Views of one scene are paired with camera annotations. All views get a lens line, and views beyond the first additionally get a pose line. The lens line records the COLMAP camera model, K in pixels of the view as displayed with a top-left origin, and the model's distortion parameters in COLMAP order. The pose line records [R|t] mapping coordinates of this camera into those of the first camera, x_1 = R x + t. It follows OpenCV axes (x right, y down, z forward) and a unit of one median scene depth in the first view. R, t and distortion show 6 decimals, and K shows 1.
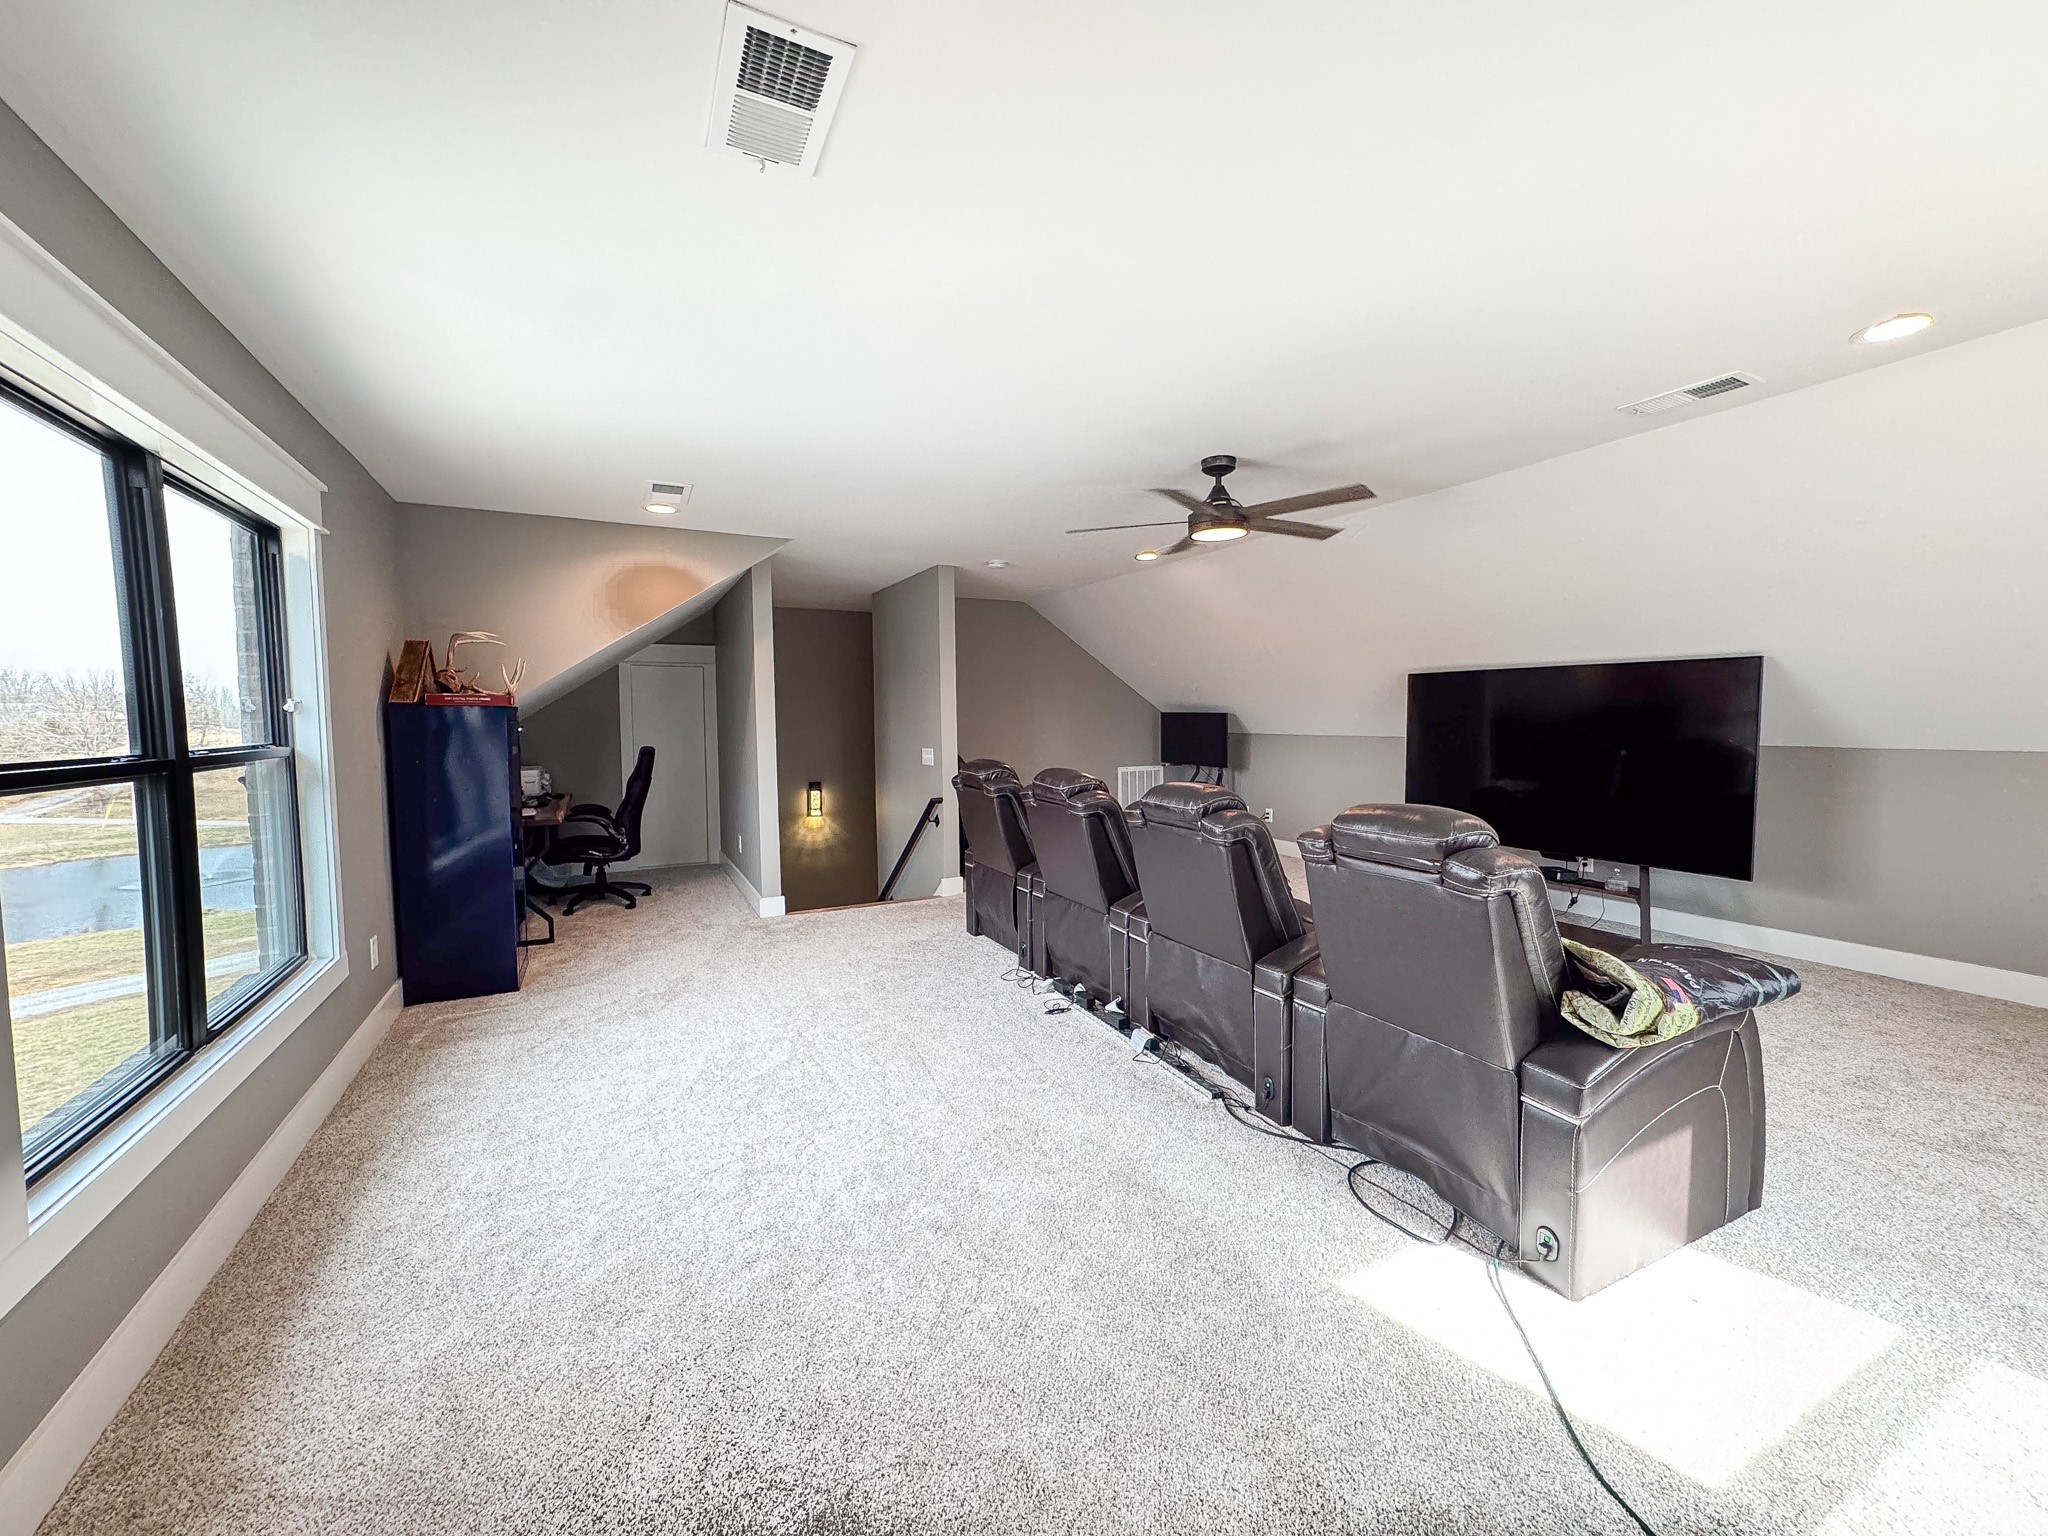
lens RADIAL K [[810.3, 0, 1024.0], [0, 810.3, 768.0], [0, 0, 1]] dist [-0.000405, 0.000004]
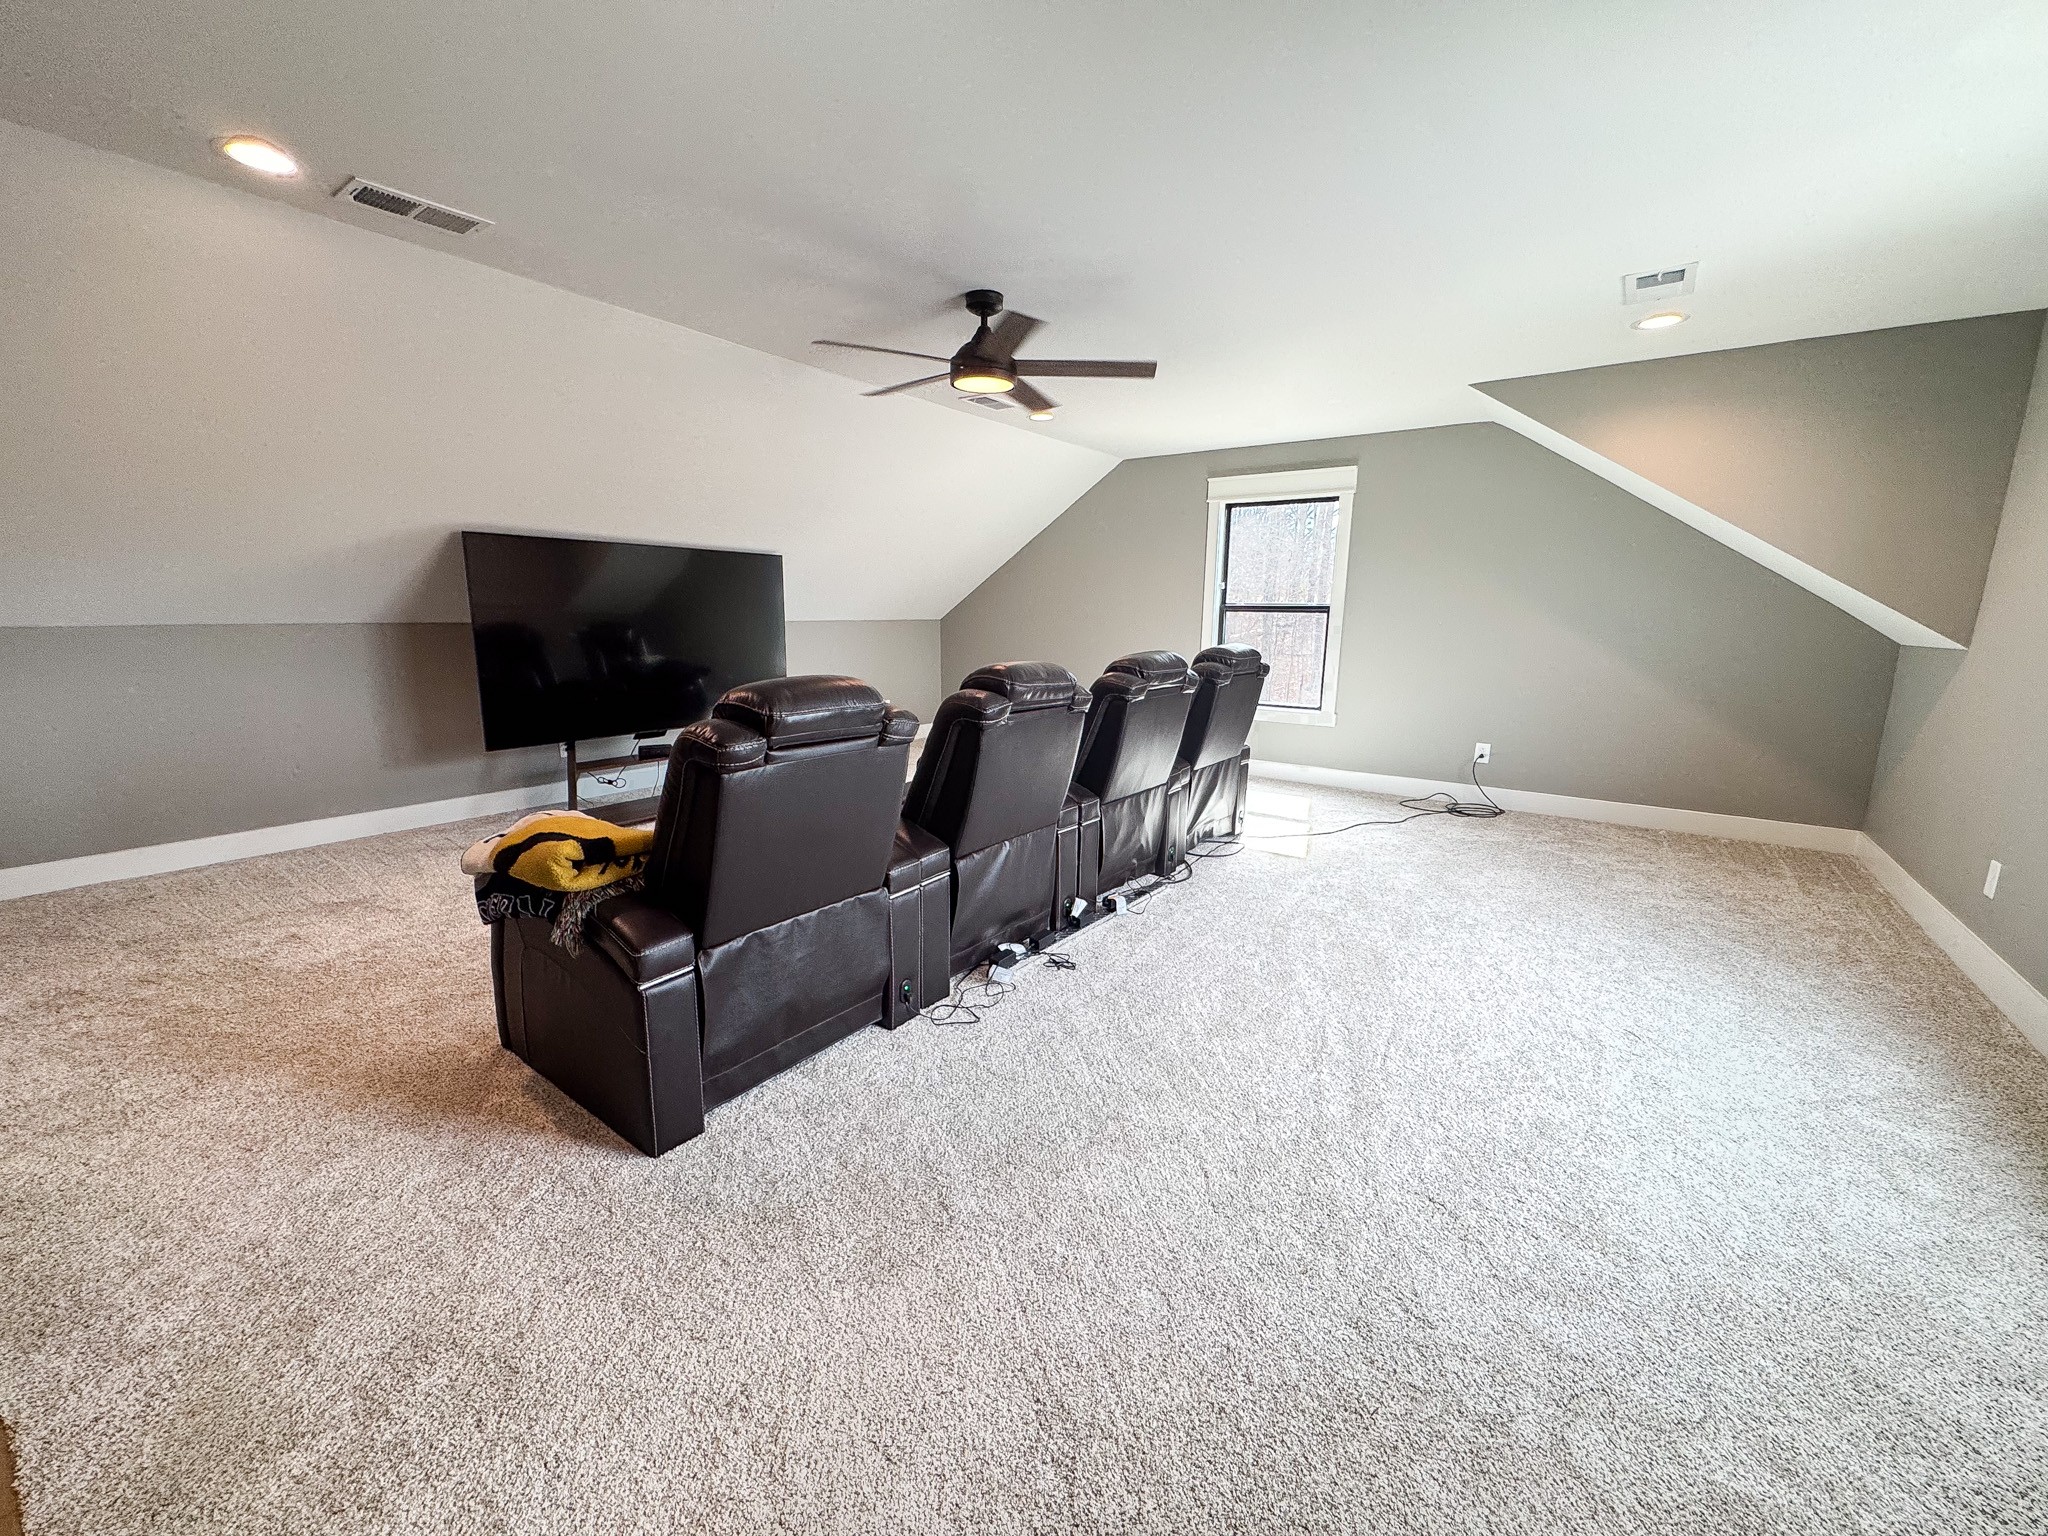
lens RADIAL K [[810.3, 0, 1024.0], [0, 810.3, 768.0], [0, 0, 1]] dist [-0.000405, 0.000004]
pose [[-0.457459, -0.165824, 0.873633, -0.634492], [0.049919, 0.976121, 0.211416, -0.059230], [-0.887829, 0.140325, -0.438257, 1.427370]]
